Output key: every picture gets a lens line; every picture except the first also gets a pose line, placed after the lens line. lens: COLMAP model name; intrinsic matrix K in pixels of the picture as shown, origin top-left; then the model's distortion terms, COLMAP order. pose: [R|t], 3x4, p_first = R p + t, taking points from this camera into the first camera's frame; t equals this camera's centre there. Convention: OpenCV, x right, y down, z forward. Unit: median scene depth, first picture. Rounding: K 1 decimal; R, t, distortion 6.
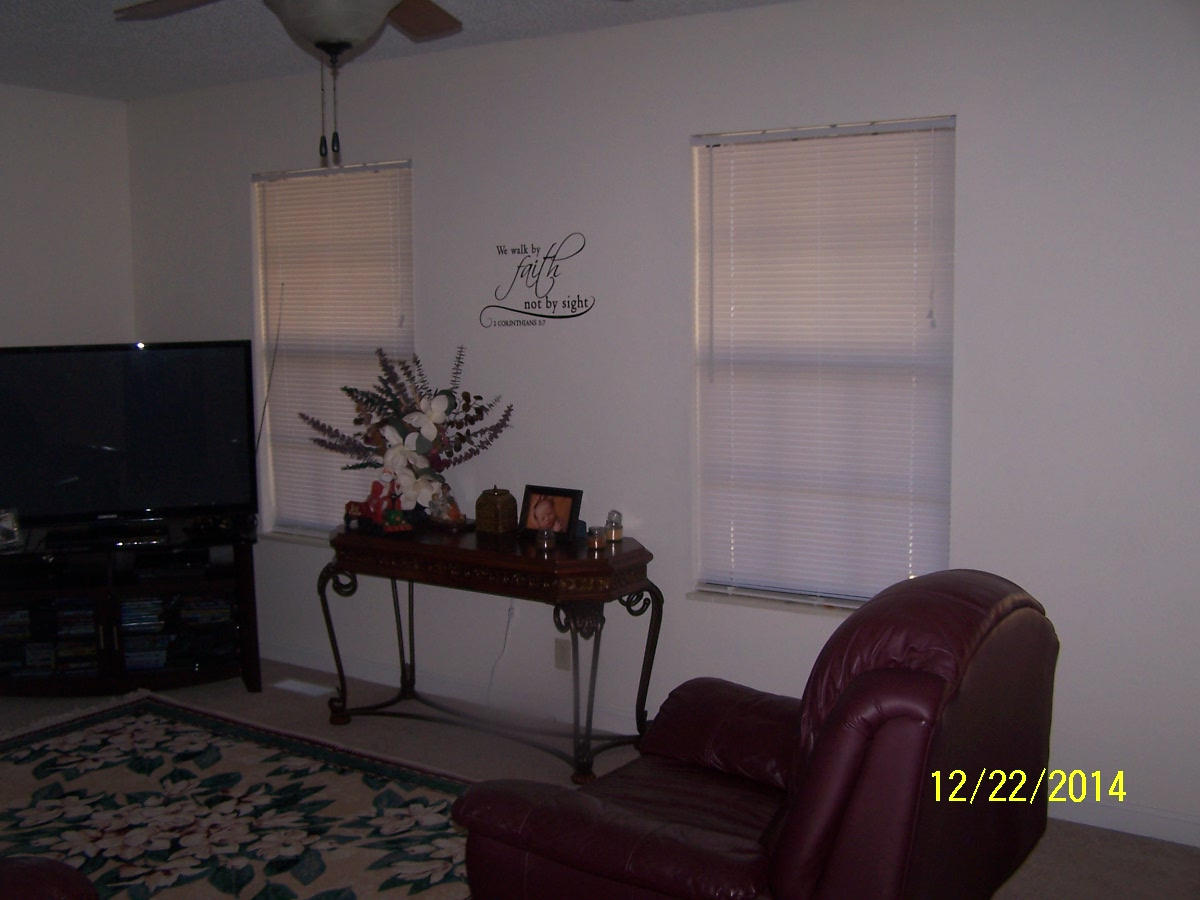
lens RADIAL K [[1333.6, 0, 600.0], [0, 1333.6, 450.0], [0, 0, 1]] dist [-0.199204, 0.308618]
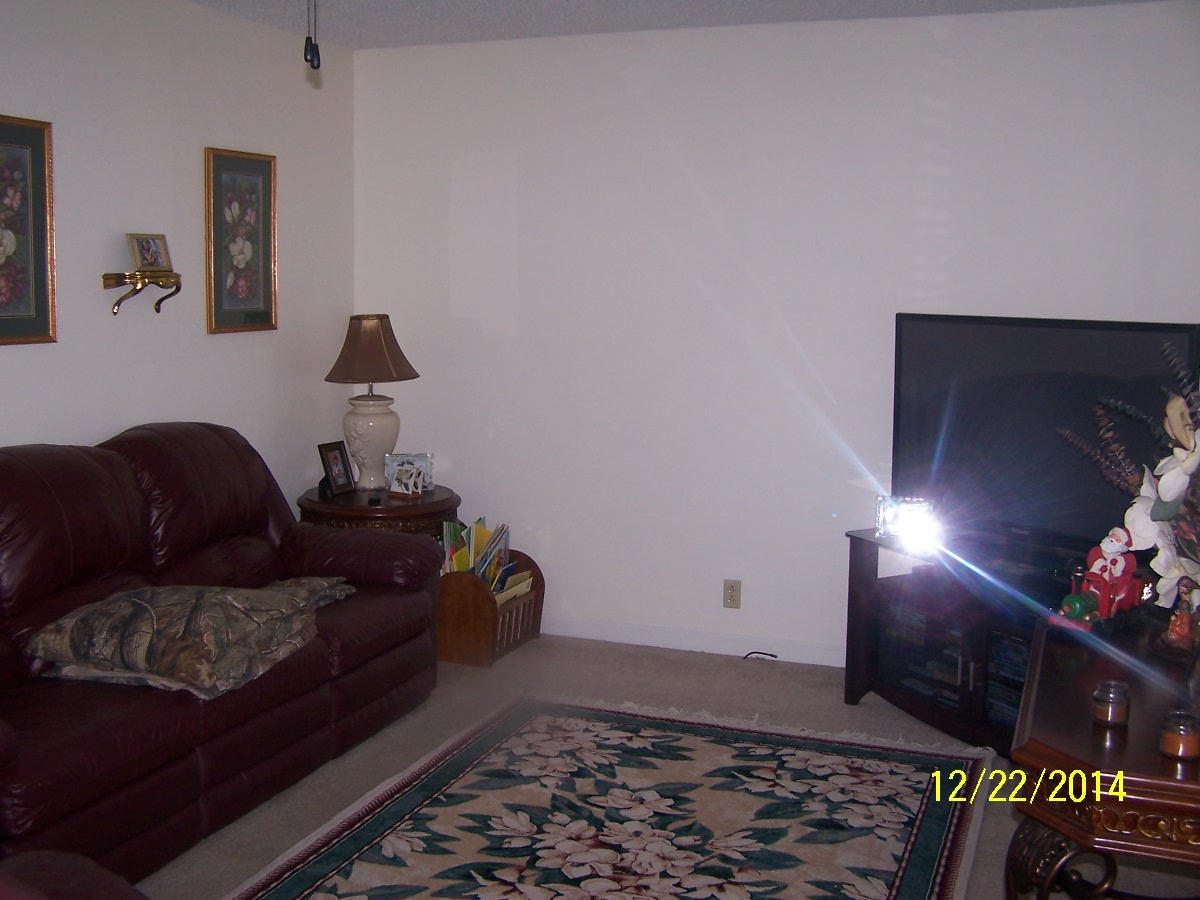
lens RADIAL K [[1333.6, 0, 600.0], [0, 1333.6, 450.0], [0, 0, 1]] dist [-0.199204, 0.308618]
pose [[0.203374, 0.134993, -0.969750, 0.437190], [-0.124064, 0.986019, 0.111239, -0.071187], [0.971209, 0.097688, 0.217279, 0.705900]]
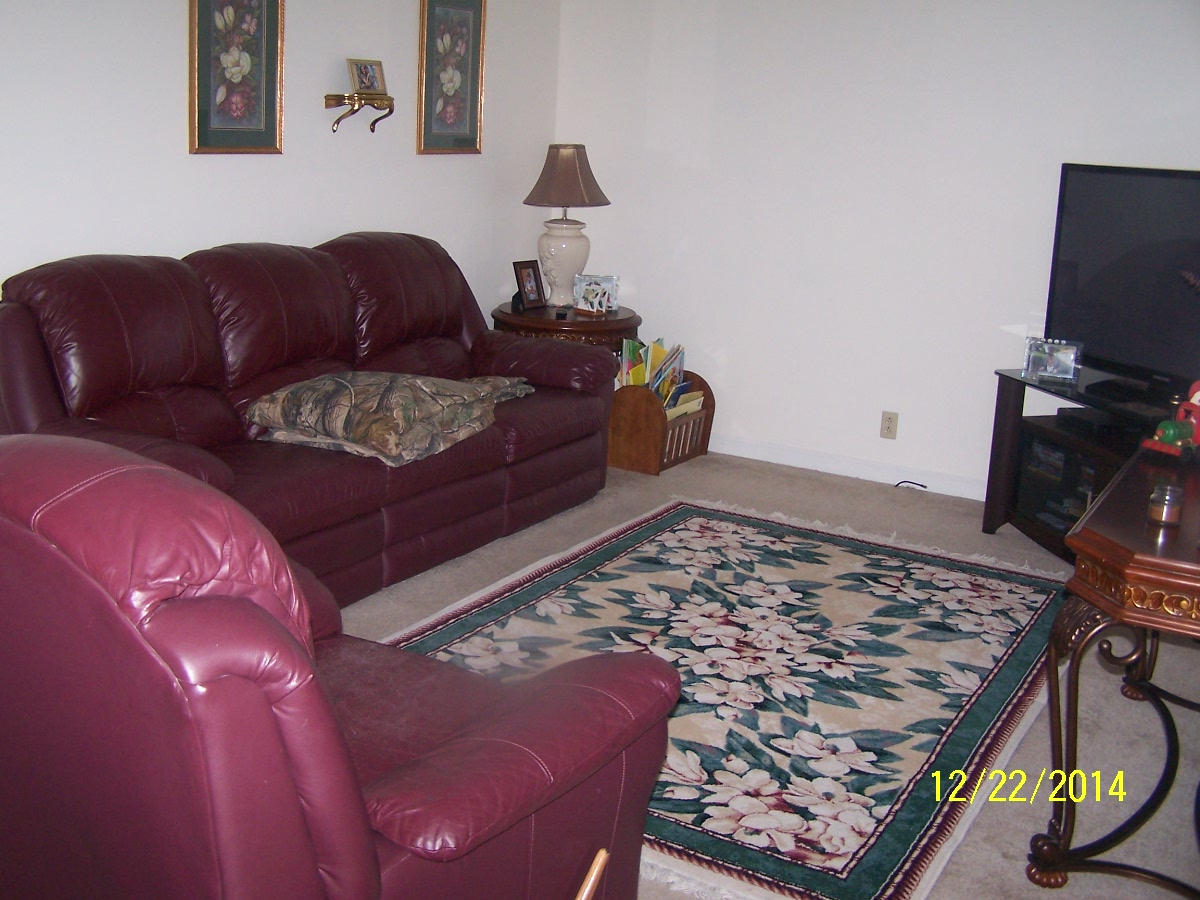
lens RADIAL K [[1333.6, 0, 600.0], [0, 1333.6, 450.0], [0, 0, 1]] dist [-0.199204, 0.308618]
pose [[0.034236, 0.247650, -0.968245, 0.541406], [-0.159527, 0.957745, 0.239323, -0.059798], [0.986600, 0.146268, 0.072297, 0.735439]]
